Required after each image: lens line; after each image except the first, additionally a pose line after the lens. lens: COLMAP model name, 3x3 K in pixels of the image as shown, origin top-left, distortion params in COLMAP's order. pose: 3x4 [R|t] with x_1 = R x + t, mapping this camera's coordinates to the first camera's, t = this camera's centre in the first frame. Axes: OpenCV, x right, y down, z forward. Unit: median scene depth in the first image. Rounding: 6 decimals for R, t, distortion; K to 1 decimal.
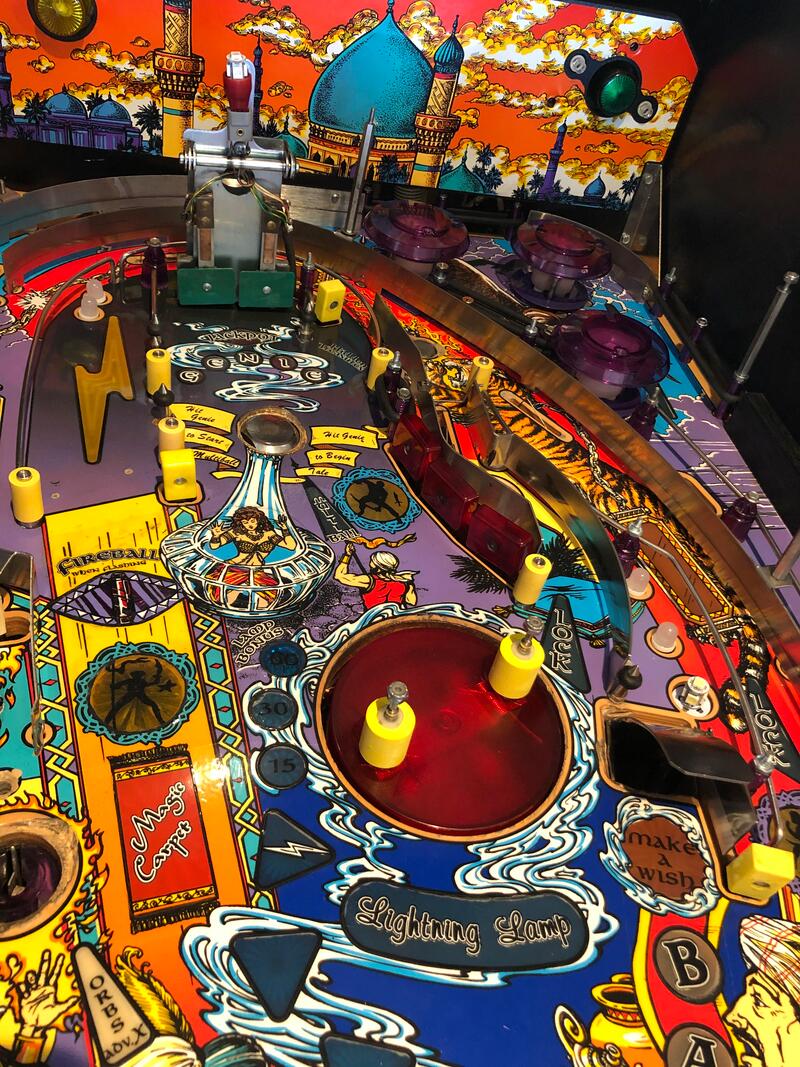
lens RADIAL K [[864.1, 0, 401.3], [0, 864.1, 531.9], [0, 0, 1]] dist [0.053830, -0.075540]
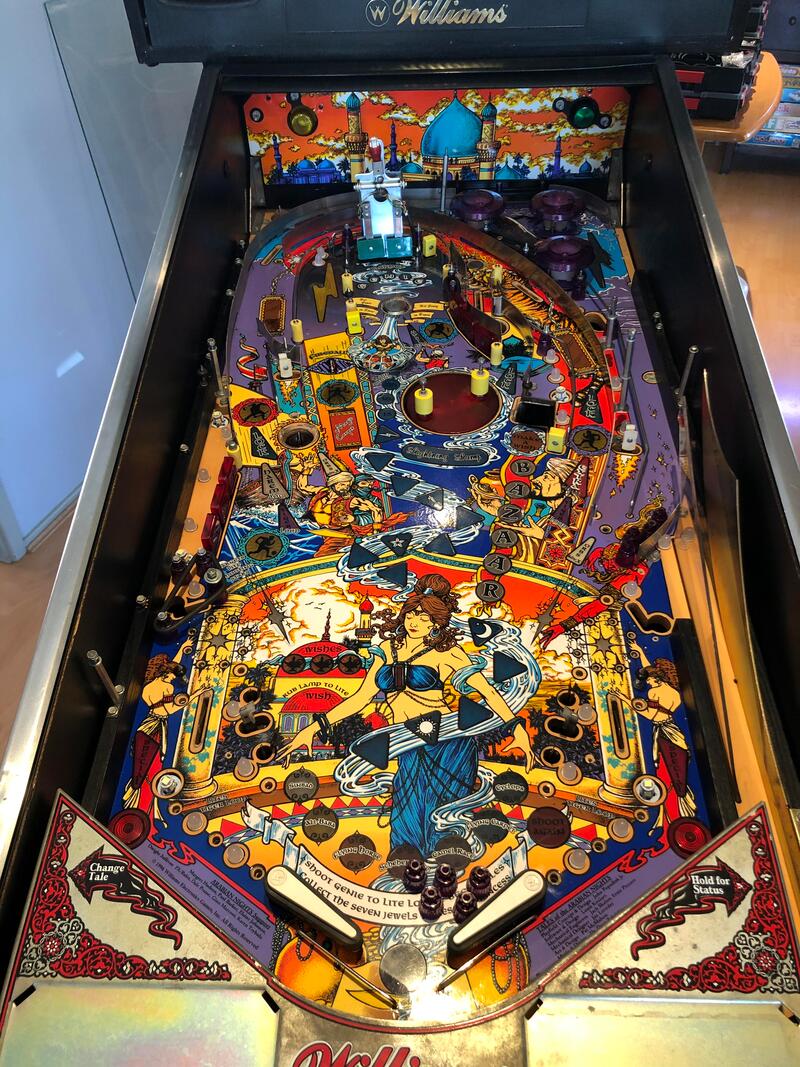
lens RADIAL K [[860.6, 0, 397.2], [0, 860.6, 536.0], [0, 0, 1]] dist [0.076541, -0.121042]
pose [[0.962832, -0.015400, -0.269662, 0.539502], [0.025470, 0.999101, 0.033884, 0.483330], [0.268898, -0.039492, 0.962359, -1.417162]]
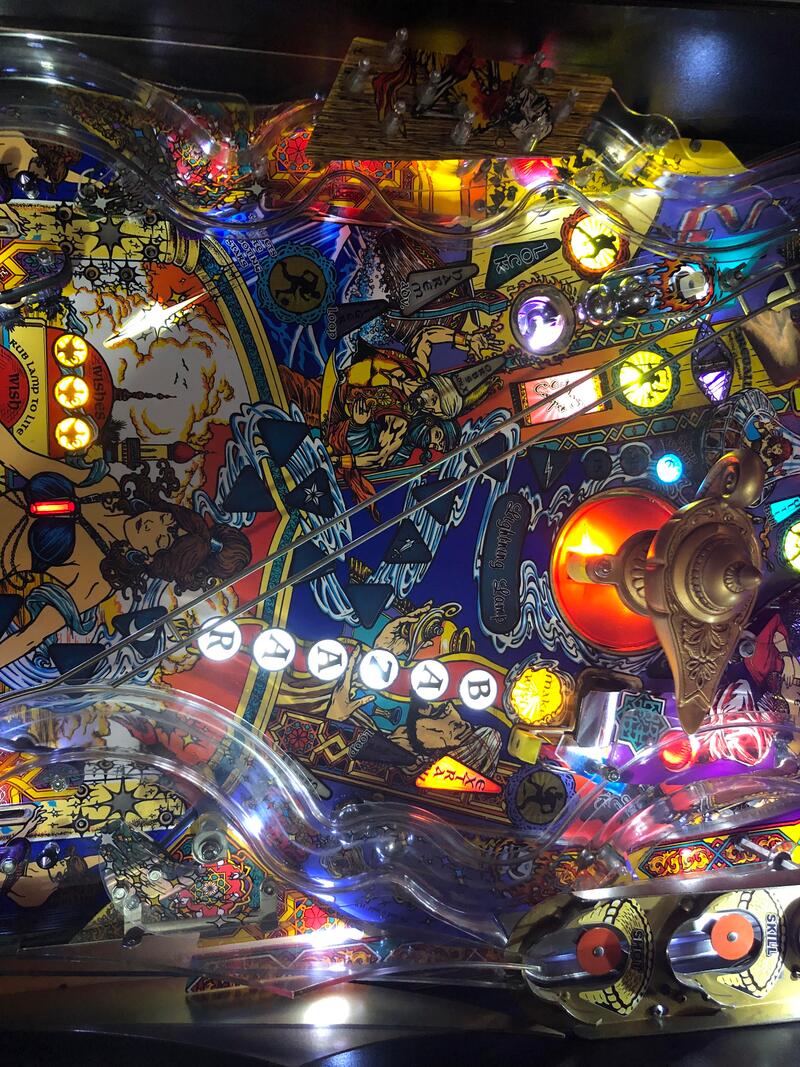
lens RADIAL K [[868.3, 0, 414.9], [0, 868.3, 532.2], [0, 0, 1]] dist [0.074889, -0.252371]
pose [[-0.076039, 0.975806, -0.204990, 0.305794], [-0.854624, 0.042125, 0.517535, -0.248130], [0.513649, 0.214542, 0.830744, -0.462059]]
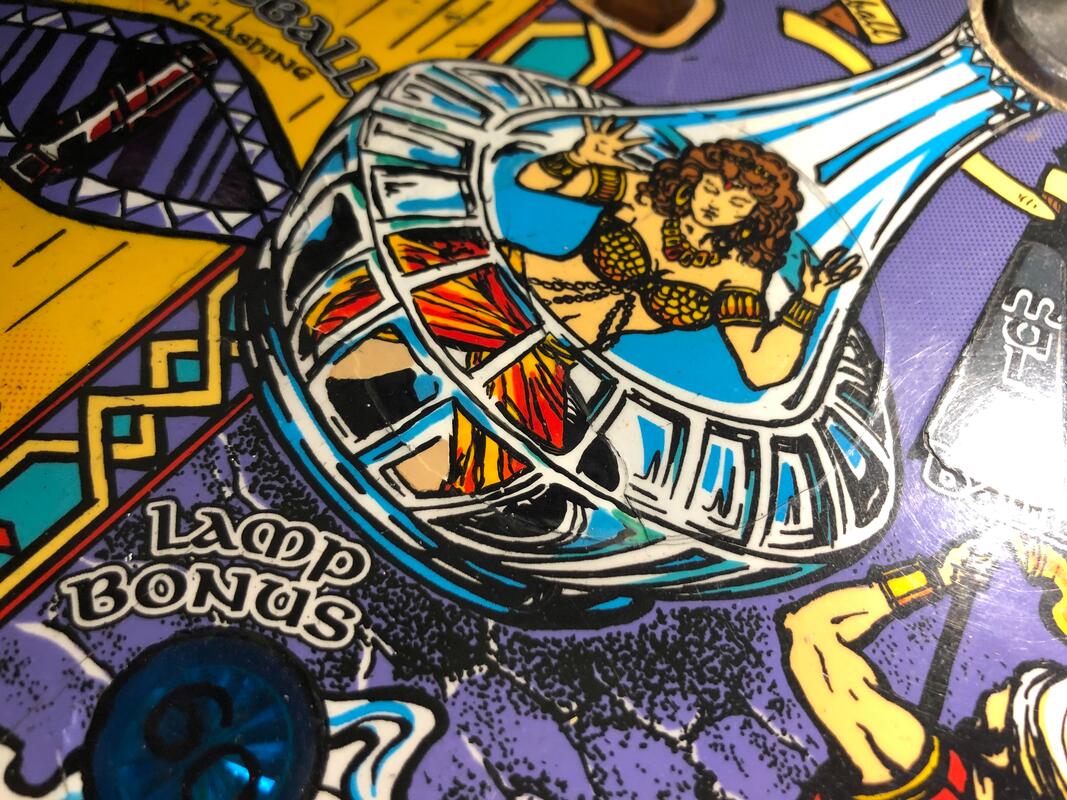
lens RADIAL K [[866.4, 0, 537.4], [0, 866.4, 400.1], [0, 0, 1]] dist [-0.018545, -0.002414]
pose [[0.570245, 0.651457, -0.500424, -0.043370], [-0.567688, 0.752826, 0.333142, -0.021313], [0.593760, 0.094112, 0.799119, 0.826953]]
